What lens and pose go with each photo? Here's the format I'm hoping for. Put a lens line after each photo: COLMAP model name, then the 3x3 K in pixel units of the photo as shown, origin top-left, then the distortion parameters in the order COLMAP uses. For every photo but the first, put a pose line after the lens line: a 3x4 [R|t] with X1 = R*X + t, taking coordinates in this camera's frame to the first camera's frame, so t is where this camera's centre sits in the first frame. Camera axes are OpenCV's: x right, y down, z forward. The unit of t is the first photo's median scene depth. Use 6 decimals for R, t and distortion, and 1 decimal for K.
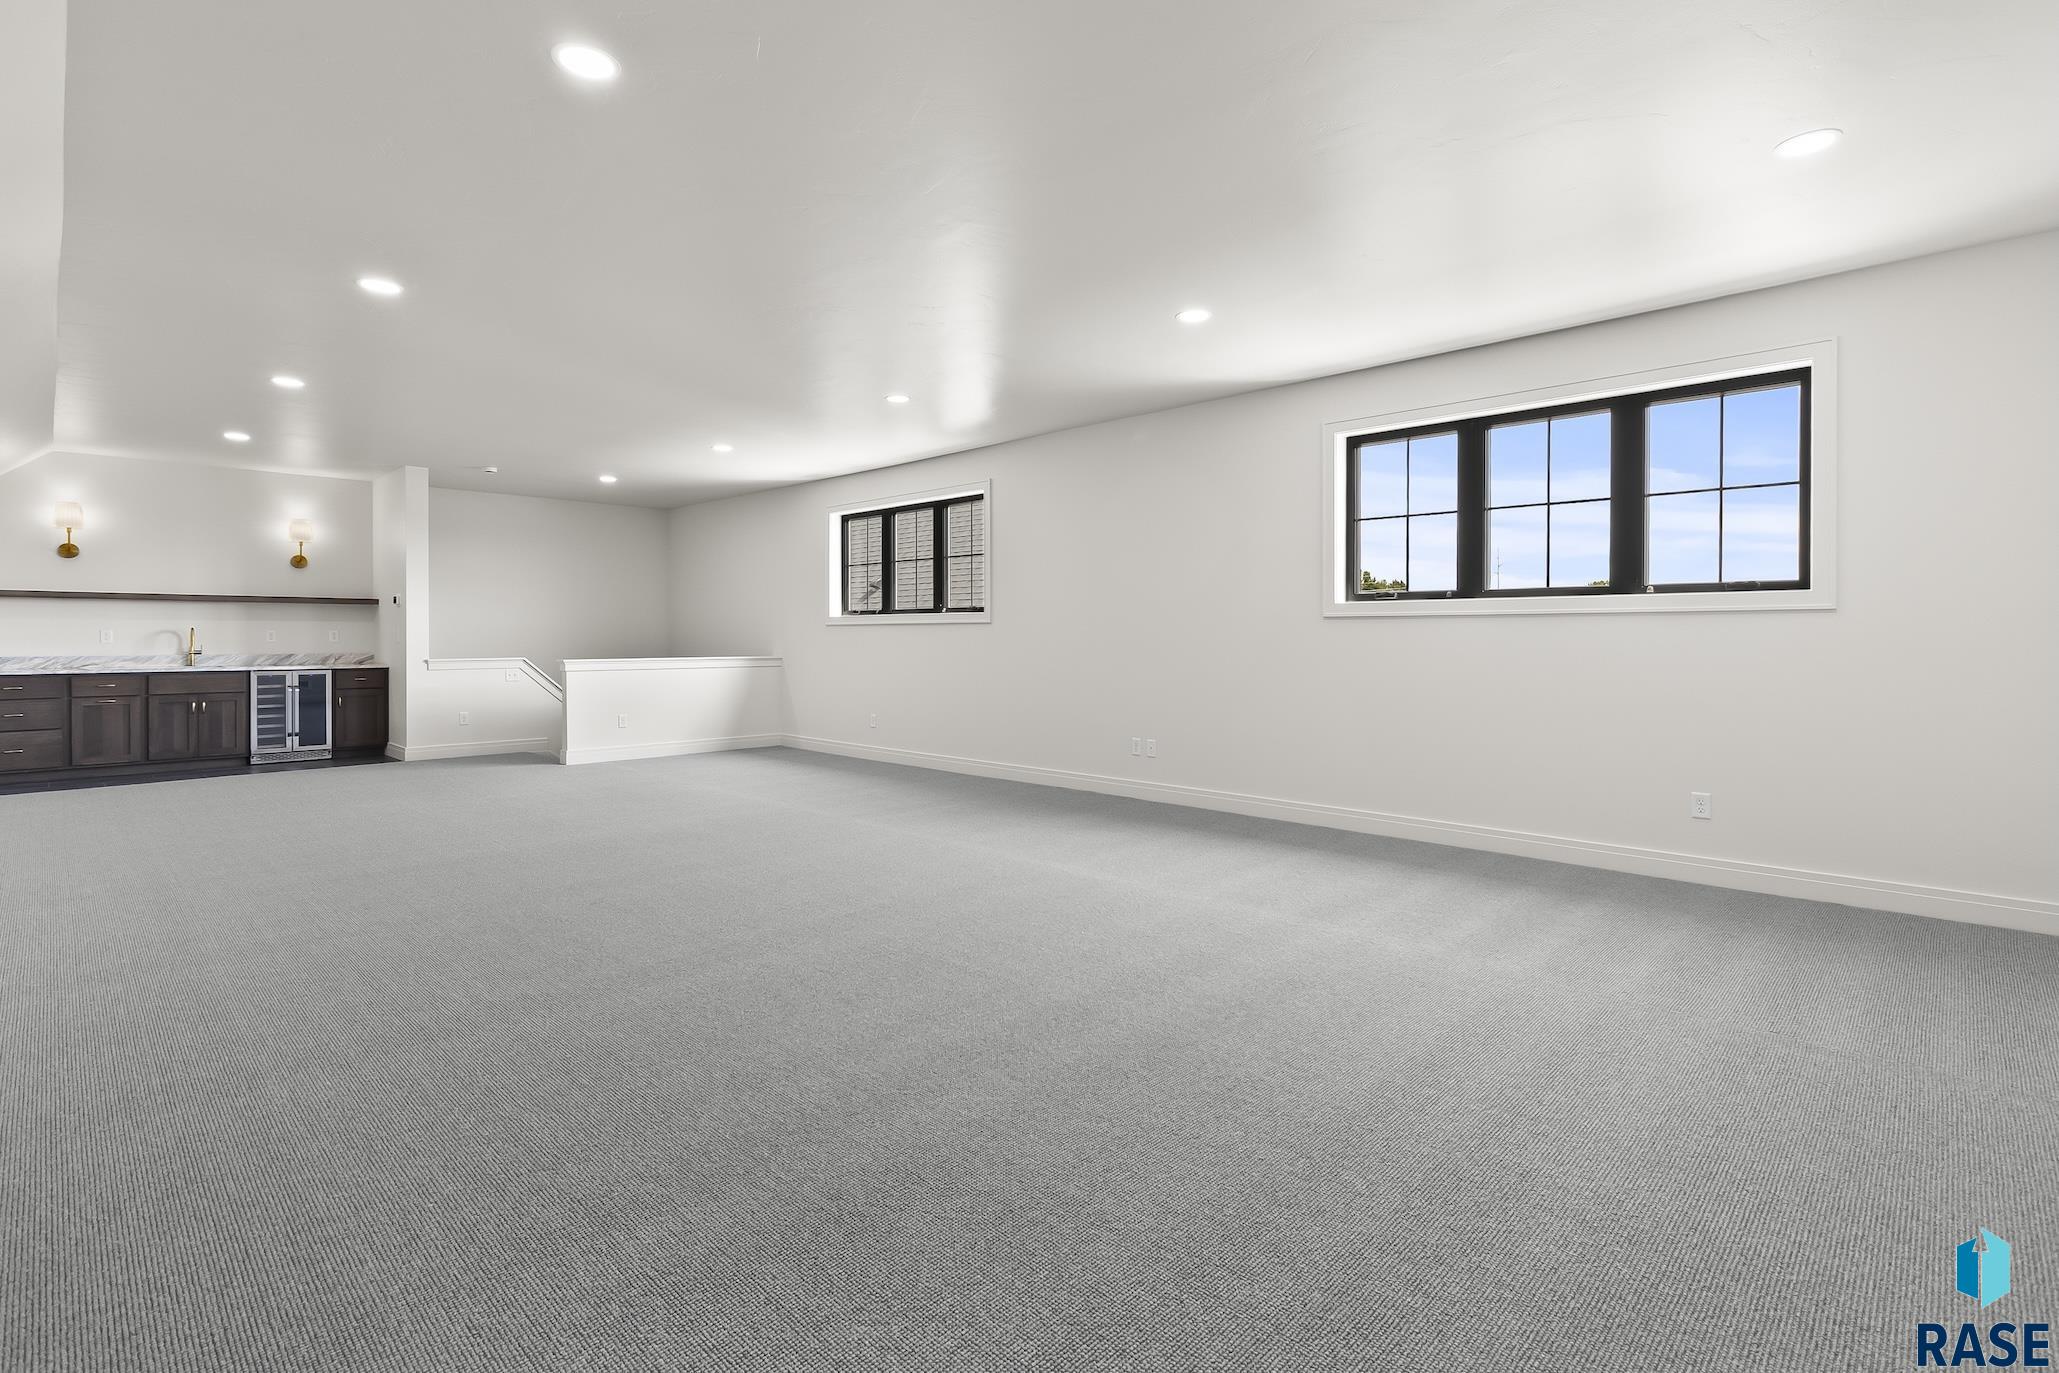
lens RADIAL K [[950.2, 0, 1028.8], [0, 950.2, 653.1], [0, 0, 1]] dist [0.000978, 0.000219]
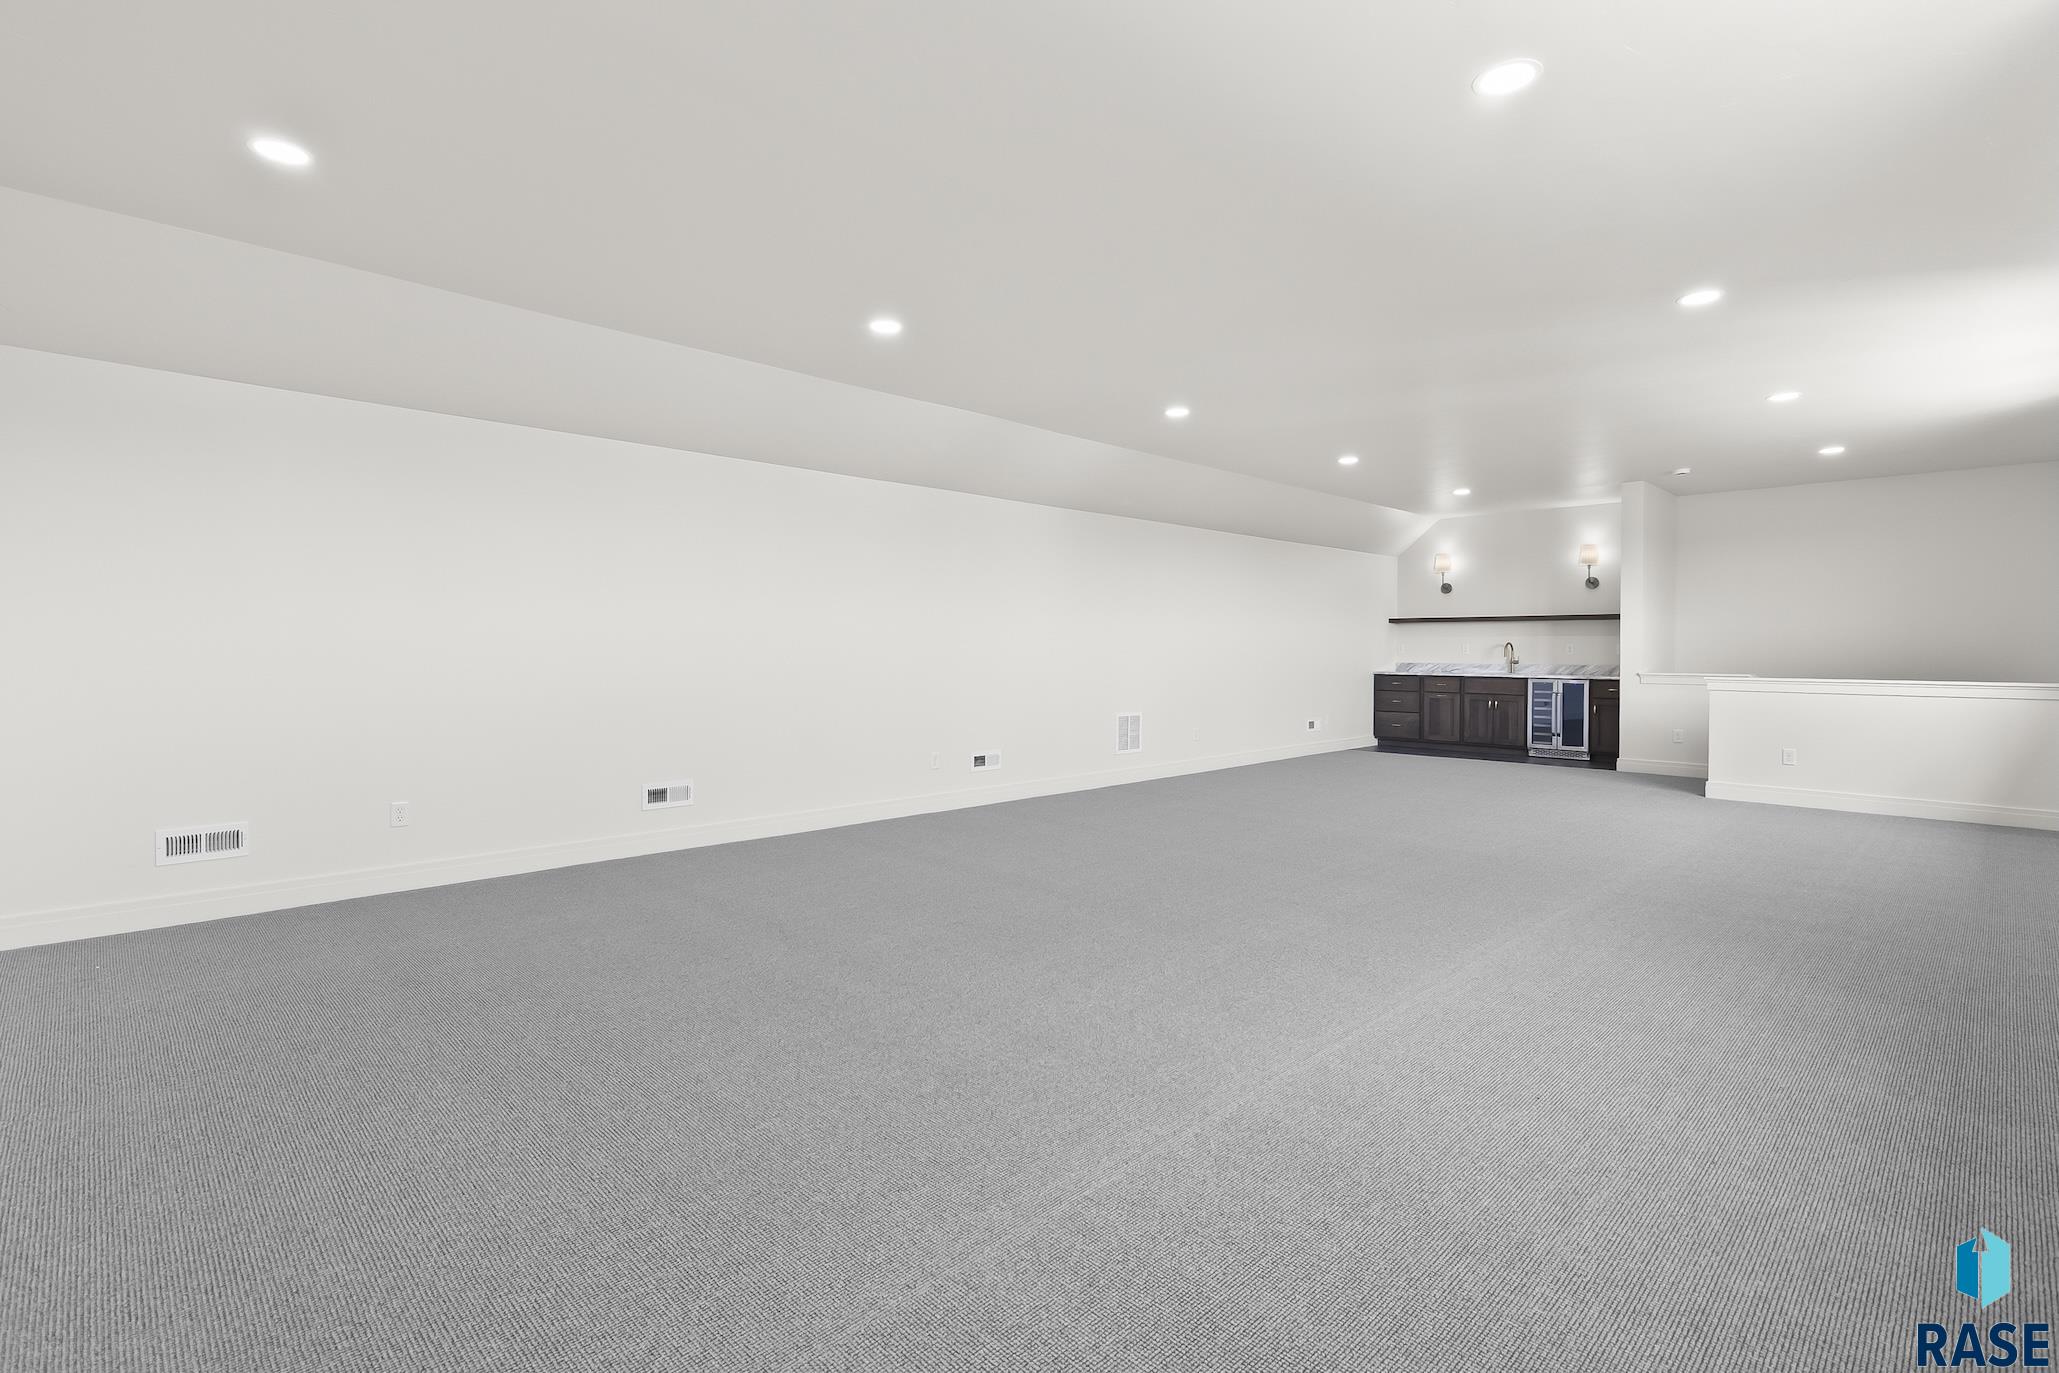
lens RADIAL K [[950.2, 0, 1028.8], [0, 950.2, 653.1], [0, 0, 1]] dist [0.000978, 0.000219]
pose [[-0.011891, 0.005262, -0.999915, 0.387049], [-0.019890, 0.999787, 0.005498, -0.006715], [0.999731, 0.019954, -0.011783, 0.380019]]
